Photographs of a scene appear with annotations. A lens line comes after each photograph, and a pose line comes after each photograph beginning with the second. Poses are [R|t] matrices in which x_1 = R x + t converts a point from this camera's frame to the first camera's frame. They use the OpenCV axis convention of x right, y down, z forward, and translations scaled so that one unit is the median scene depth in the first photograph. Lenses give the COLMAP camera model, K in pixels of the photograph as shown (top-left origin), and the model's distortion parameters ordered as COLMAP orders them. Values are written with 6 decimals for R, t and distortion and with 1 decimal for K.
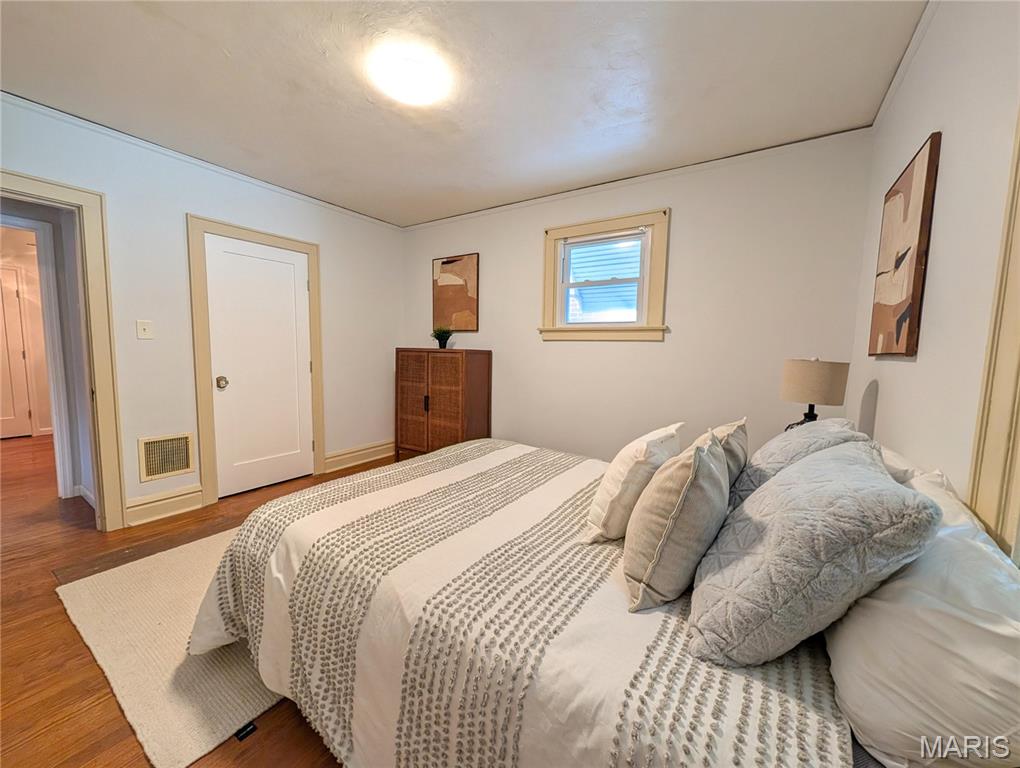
lens RADIAL K [[384.3, 0, 510.0], [0, 384.3, 384.0], [0, 0, 1]] dist [0.001171, 0.000128]
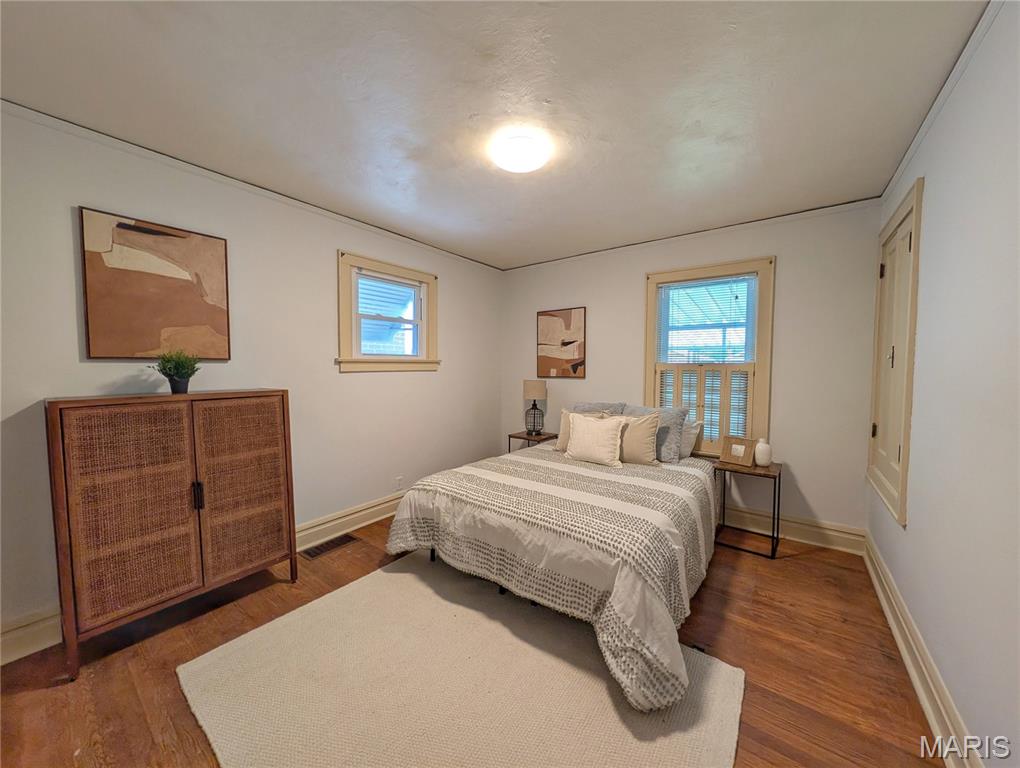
lens RADIAL K [[374.0, 0, 510.0], [0, 374.0, 384.0], [0, 0, 1]] dist [-0.000646, -0.000047]
pose [[0.053237, -0.071861, 0.995993, -0.768846], [0.093107, 0.993420, 0.066699, -0.109096], [-0.994232, 0.089183, 0.059578, 0.565903]]
